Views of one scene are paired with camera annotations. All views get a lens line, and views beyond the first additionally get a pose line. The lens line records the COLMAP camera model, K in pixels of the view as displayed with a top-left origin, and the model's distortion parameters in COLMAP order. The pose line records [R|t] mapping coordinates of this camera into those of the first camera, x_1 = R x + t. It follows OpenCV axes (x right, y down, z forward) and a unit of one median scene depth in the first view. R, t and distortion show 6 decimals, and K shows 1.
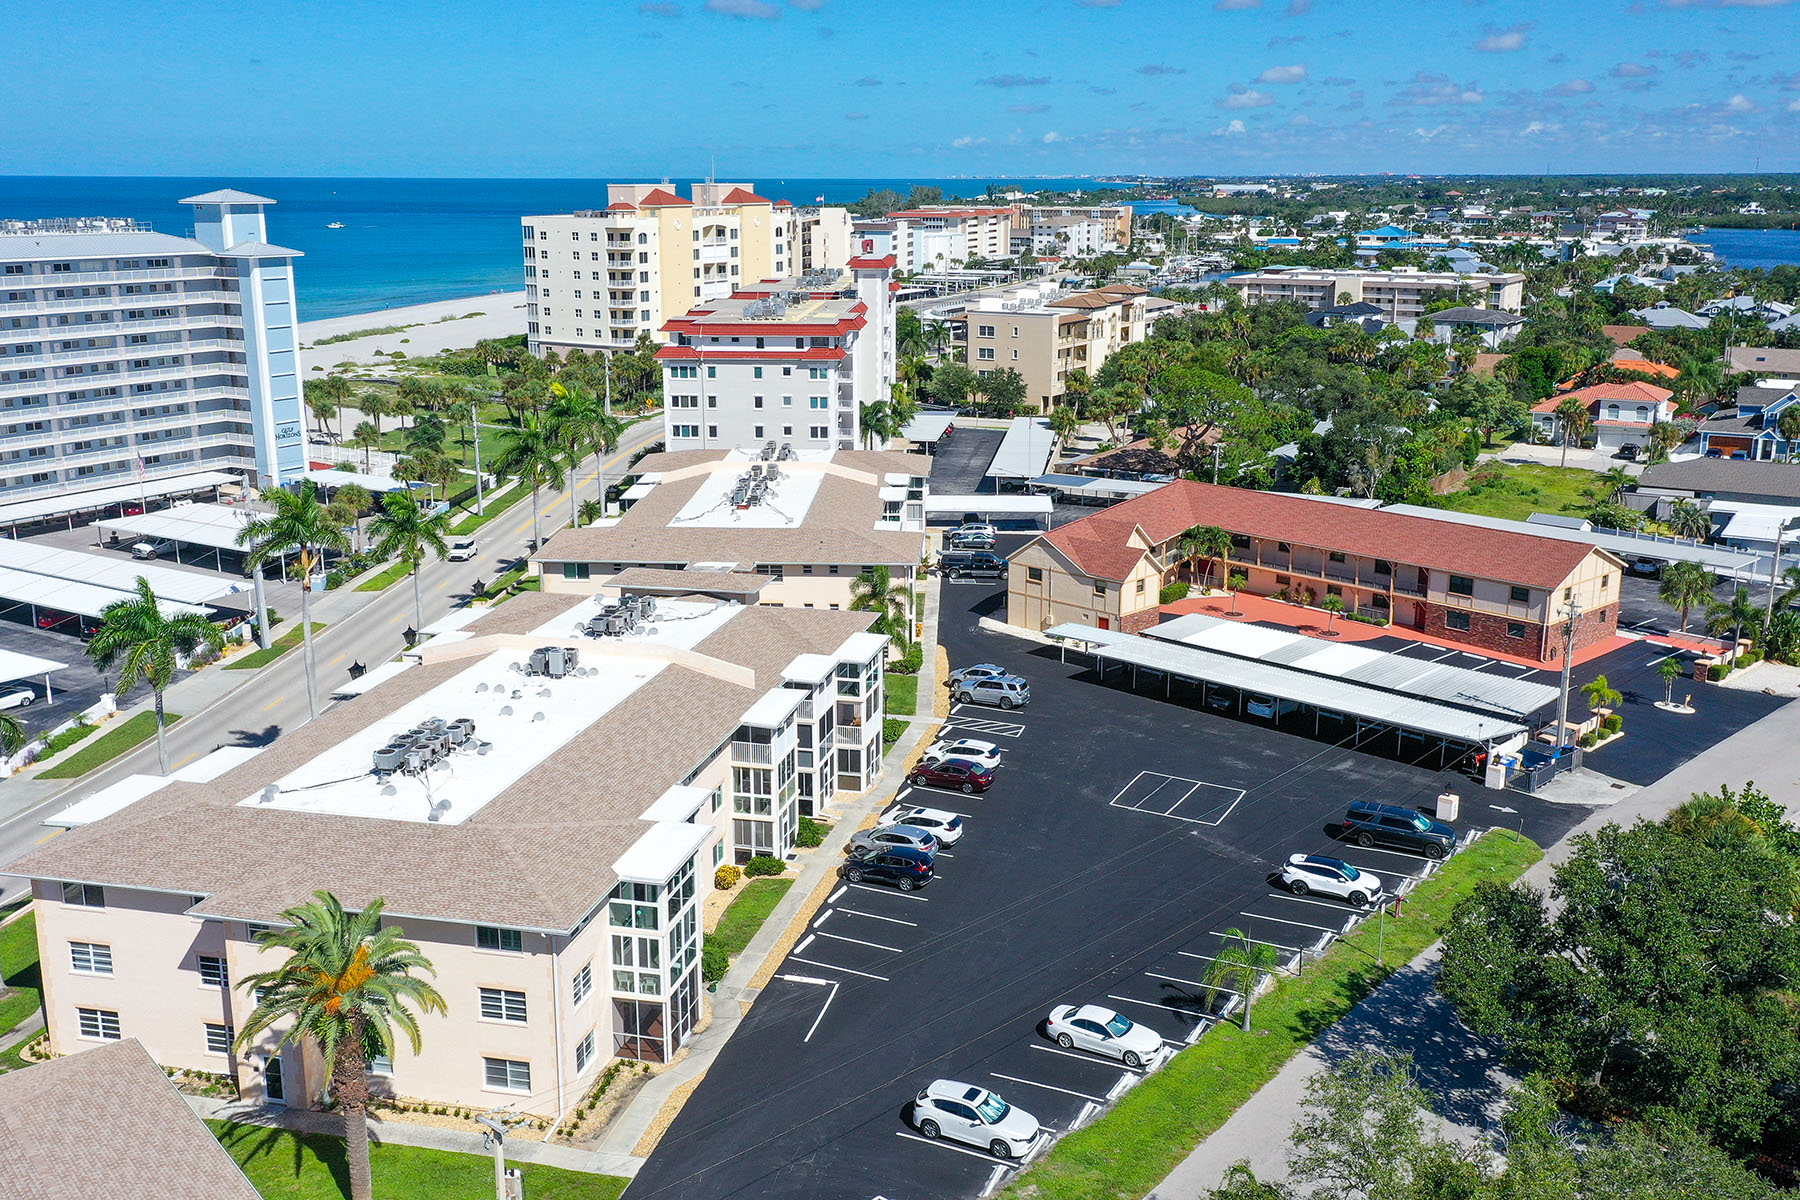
lens RADIAL K [[1729.0, 0, 904.0], [0, 1729.0, 609.1], [0, 0, 1]] dist [0.034037, 0.000000]
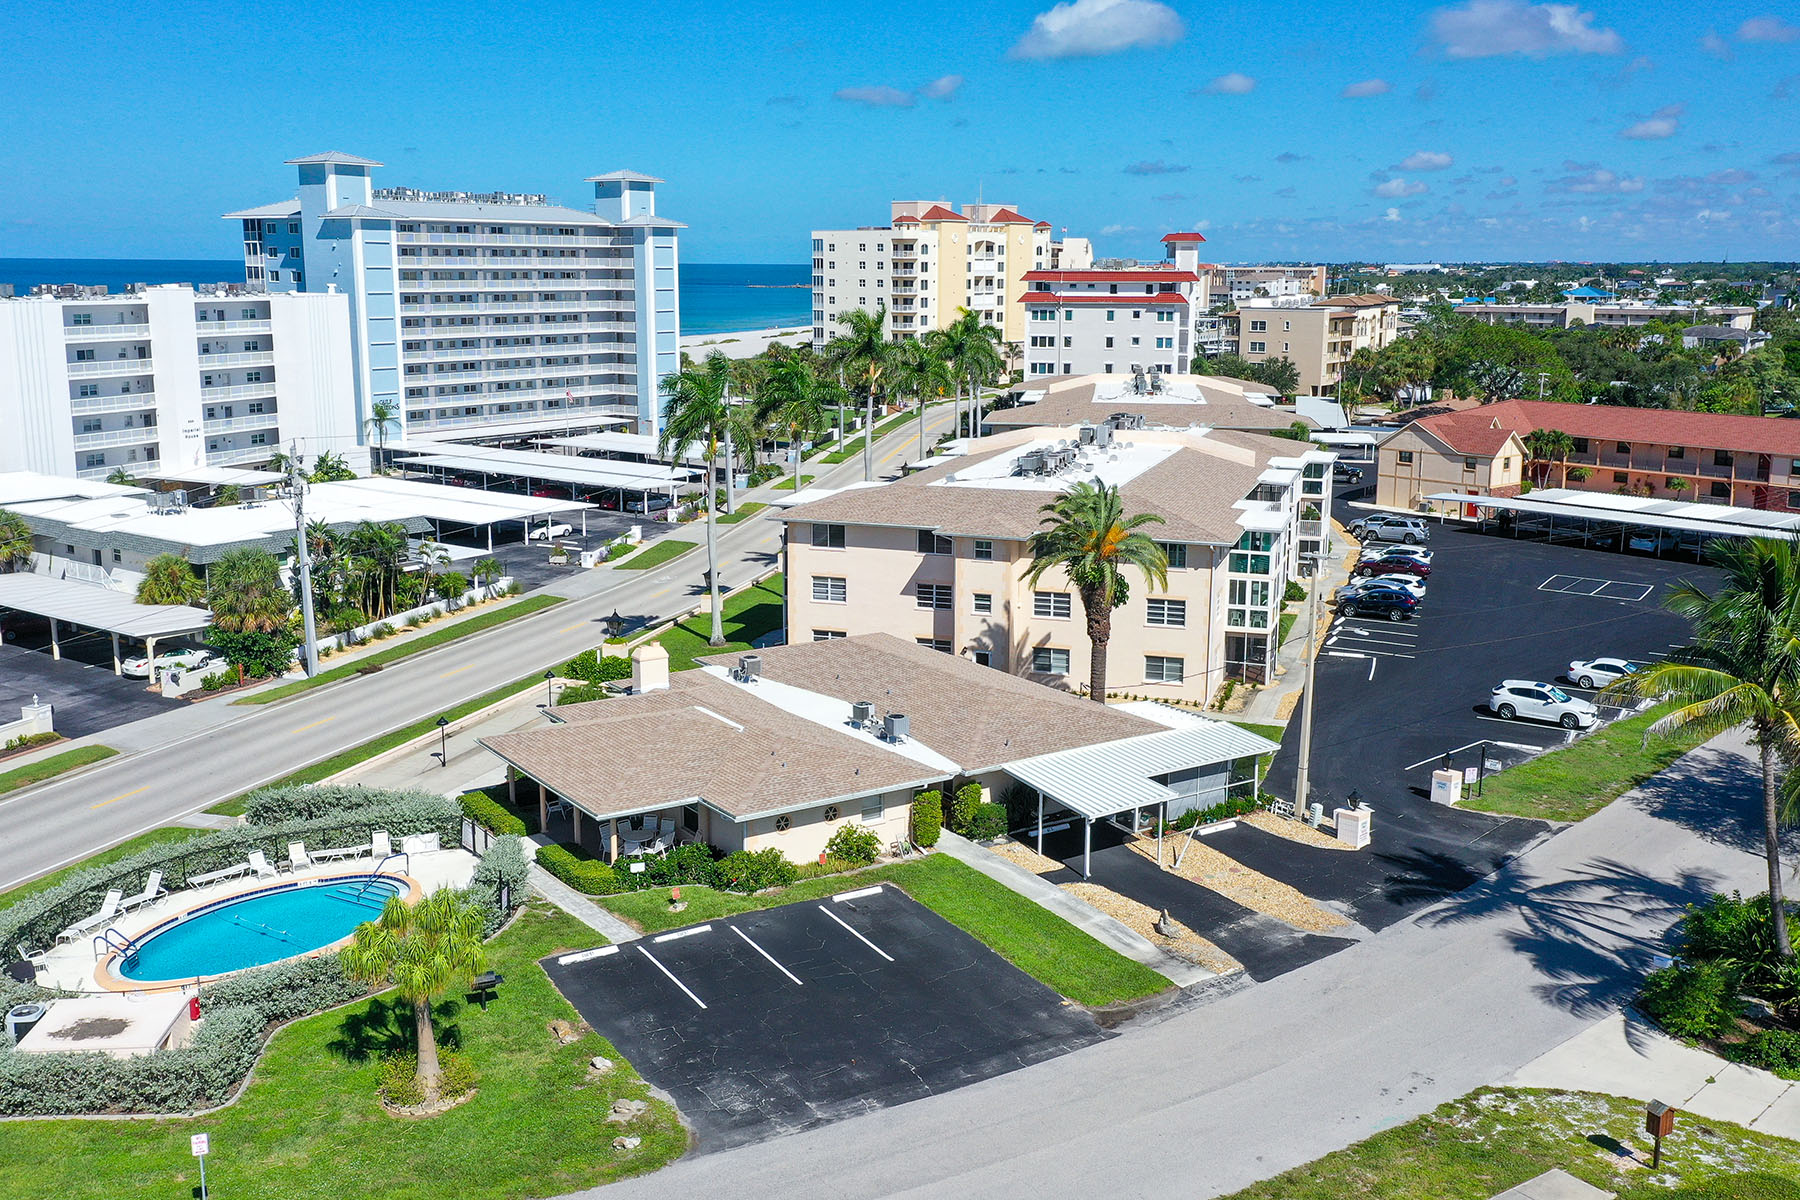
lens RADIAL K [[1729.0, 0, 916.5], [0, 1729.0, 593.8], [0, 0, 1]] dist [0.034037, 0.000000]
pose [[0.996578, 0.021153, -0.079910, -0.140697], [-0.025536, 0.998202, -0.054225, 0.129709], [0.078619, 0.056080, 0.995326, -0.139662]]
